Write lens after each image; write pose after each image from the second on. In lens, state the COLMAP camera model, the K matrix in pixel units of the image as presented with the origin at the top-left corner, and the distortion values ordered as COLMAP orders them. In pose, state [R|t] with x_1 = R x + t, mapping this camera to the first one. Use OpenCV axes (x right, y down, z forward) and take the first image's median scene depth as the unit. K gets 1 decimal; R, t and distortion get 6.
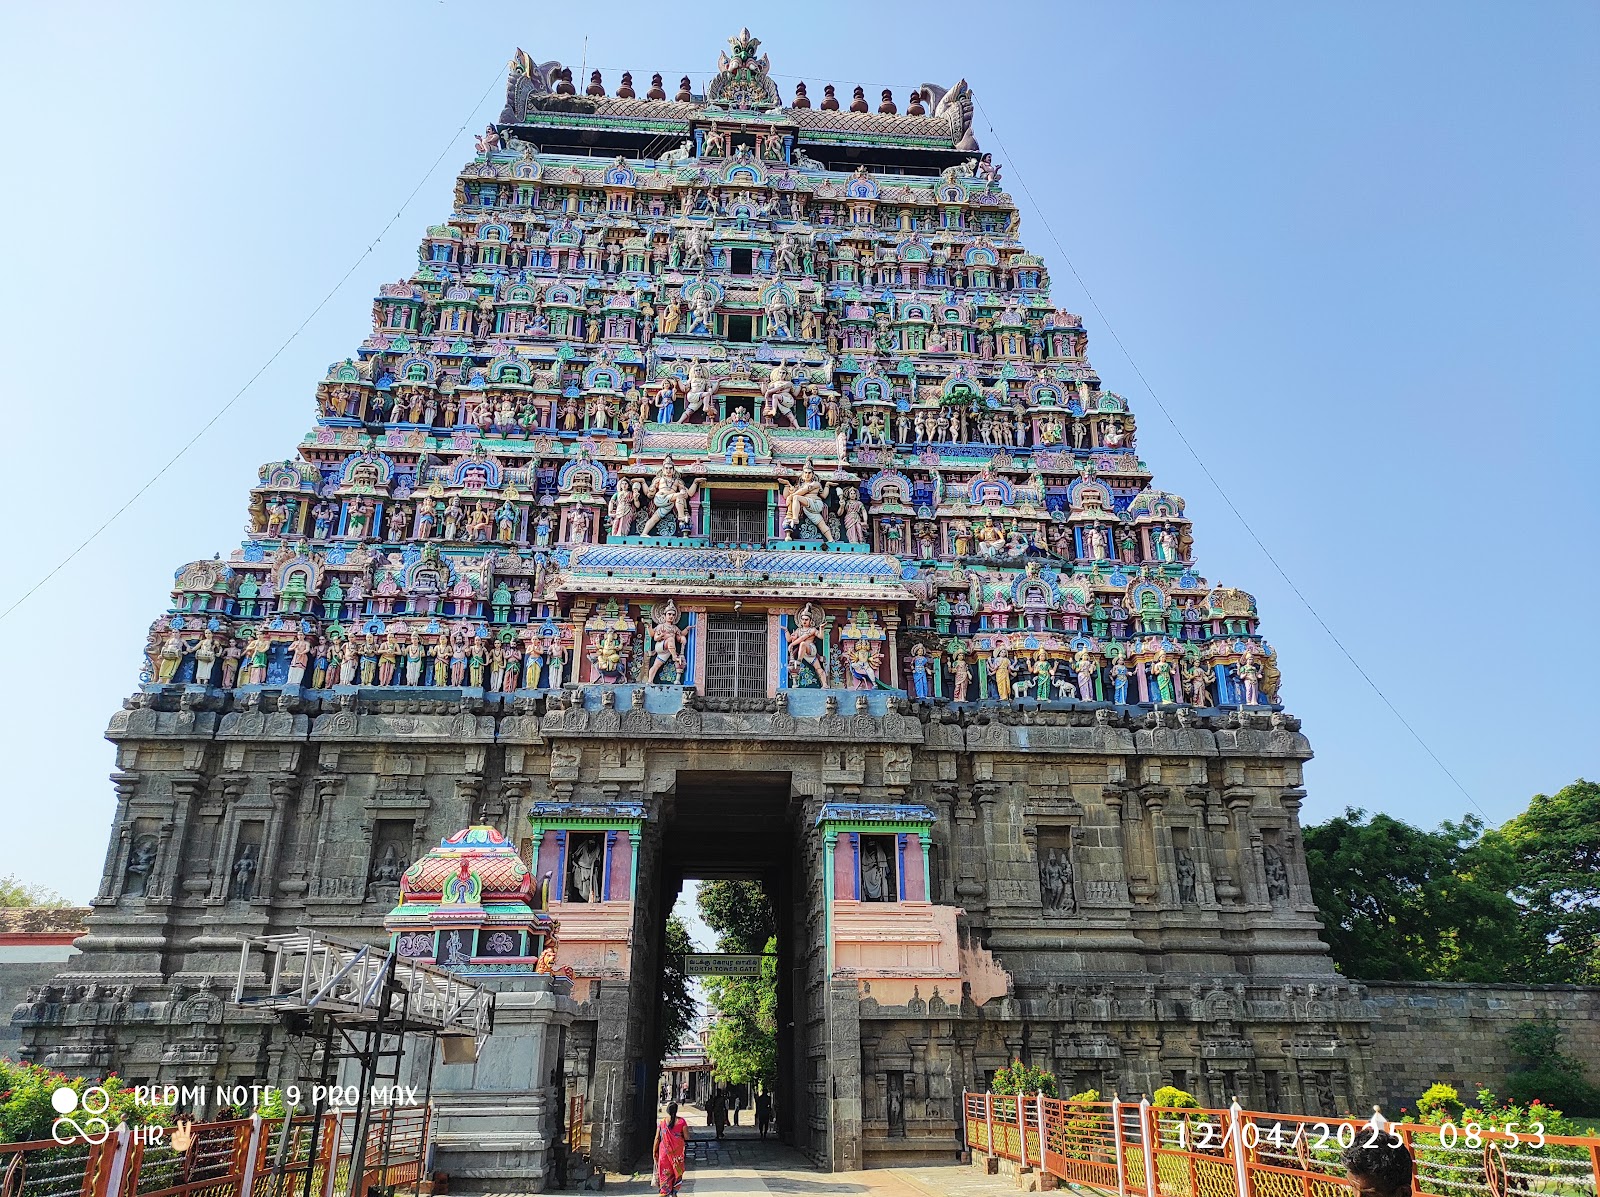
lens RADIAL K [[1179.7, 0, 800.0], [0, 1179.7, 598.5], [0, 0, 1]] dist [-0.005210, 0.000609]
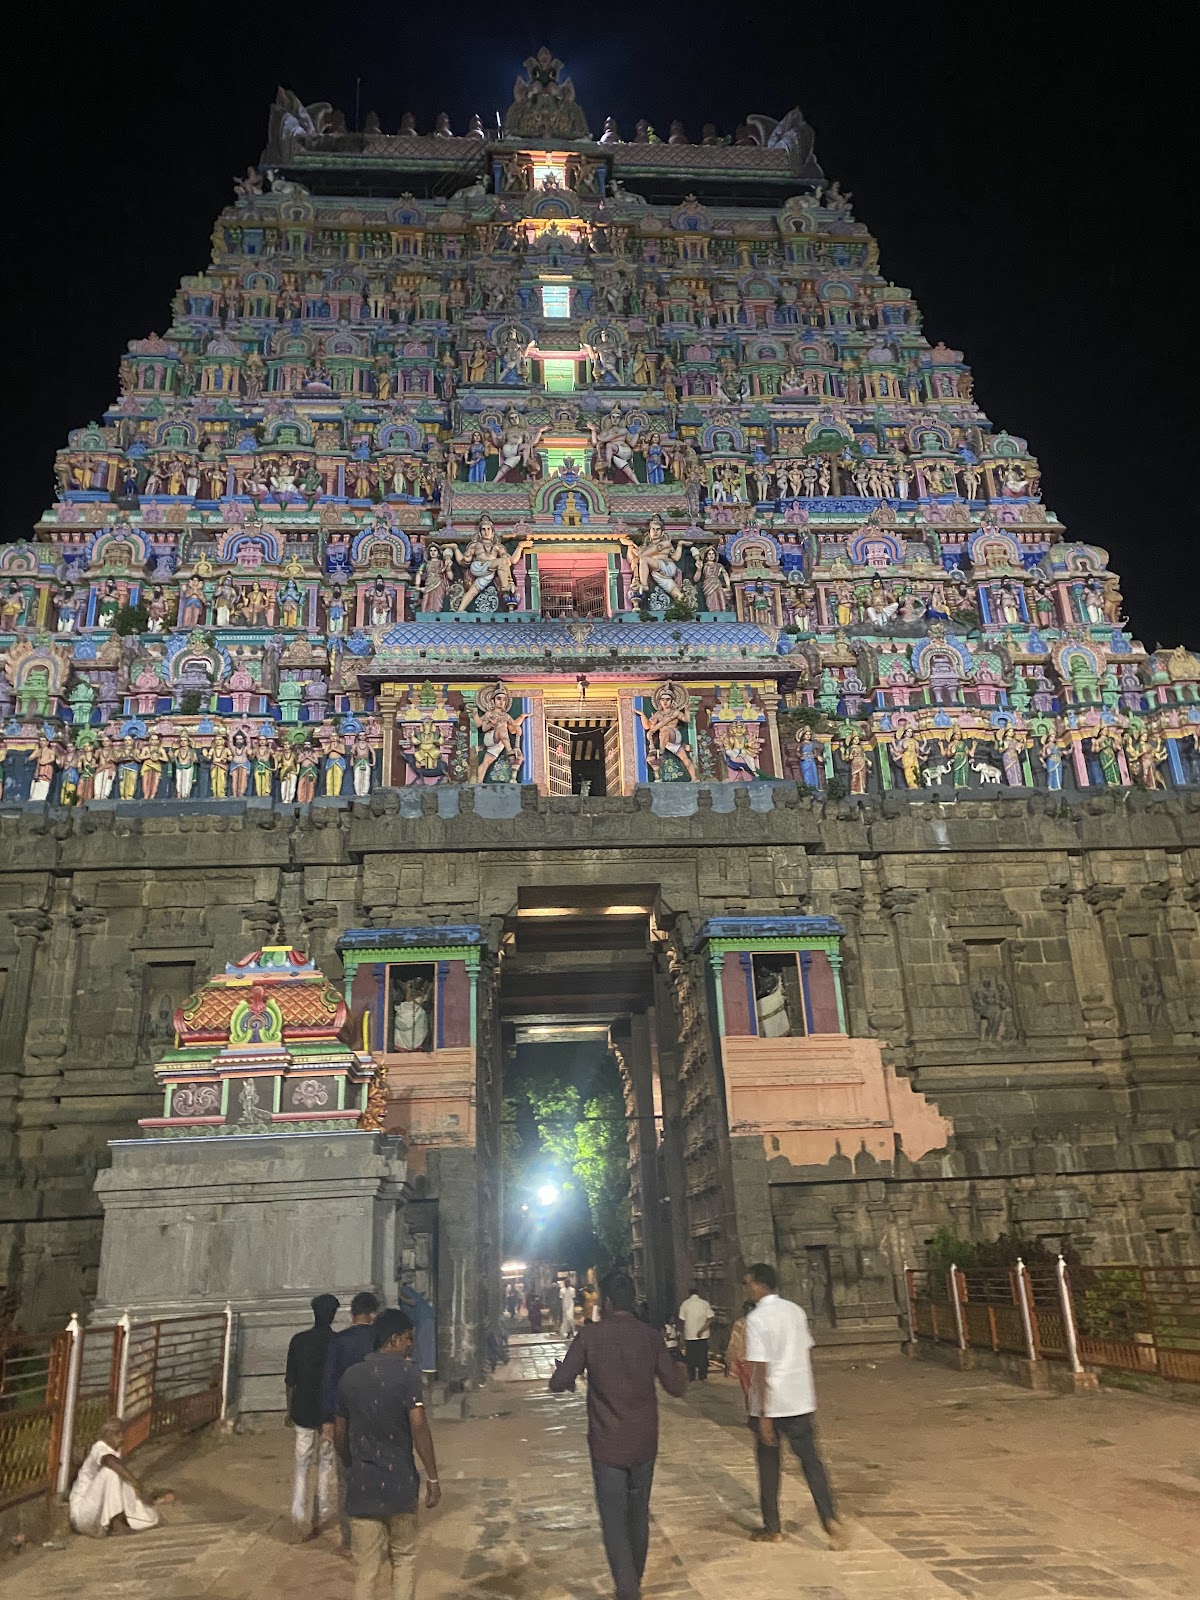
lens RADIAL K [[1222.6, 0, 600.0], [0, 1222.6, 800.0], [0, 0, 1]] dist [0.074497, -0.313930]
pose [[0.999092, -0.042606, 0.000015, -0.041118], [0.042597, 0.998891, 0.020058, 0.063525], [-0.000869, -0.020039, 0.999799, 0.146758]]
